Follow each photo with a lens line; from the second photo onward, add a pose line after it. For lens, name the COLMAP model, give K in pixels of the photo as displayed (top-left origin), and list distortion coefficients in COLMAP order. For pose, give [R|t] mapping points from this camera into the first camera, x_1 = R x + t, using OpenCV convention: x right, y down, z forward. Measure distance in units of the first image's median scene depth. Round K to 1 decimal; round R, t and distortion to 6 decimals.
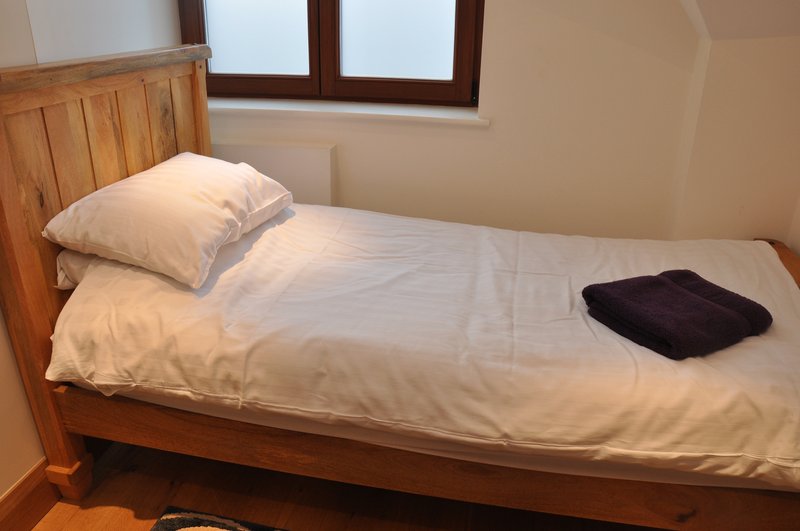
lens RADIAL K [[625.1, 0, 400.3], [0, 625.1, 272.4], [0, 0, 1]] dist [-0.156397, 0.120268]
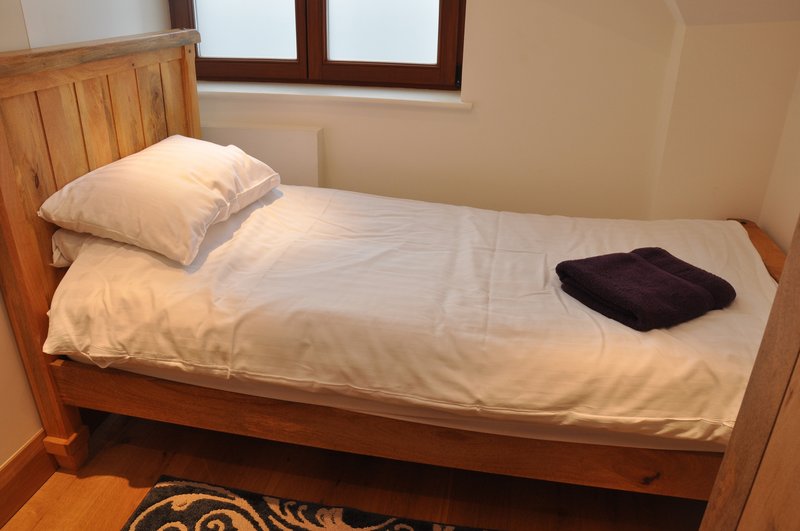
lens RADIAL K [[625.1, 0, 399.9], [0, 625.1, 272.0], [0, 0, 1]] dist [-0.156397, 0.120268]
pose [[0.999941, -0.001685, 0.010763, 0.019803], [0.001410, 0.999673, 0.025518, 0.011745], [-0.010803, -0.025502, 0.999616, -0.048764]]
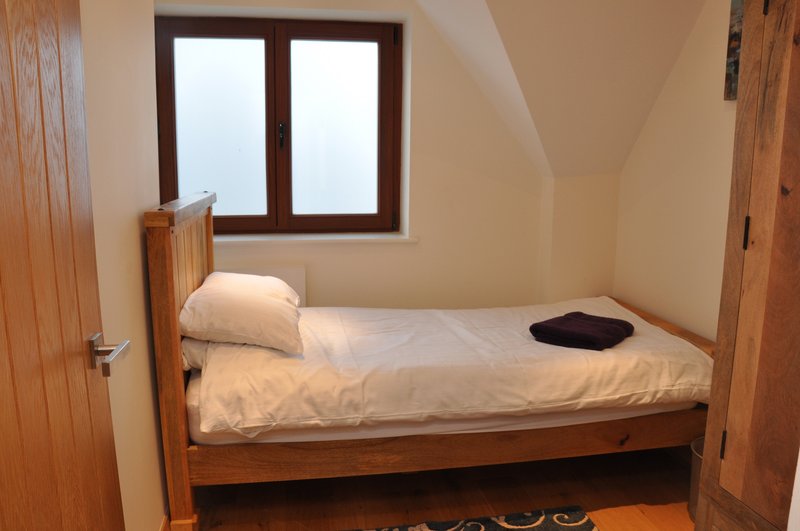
lens RADIAL K [[625.1, 0, 400.8], [0, 625.1, 269.2], [0, 0, 1]] dist [-0.156397, 0.120268]
pose [[0.930810, -0.072844, 0.358172, -0.618360], [0.153636, 0.967140, -0.202573, 0.165398], [-0.331646, 0.243585, 0.911415, -0.432118]]
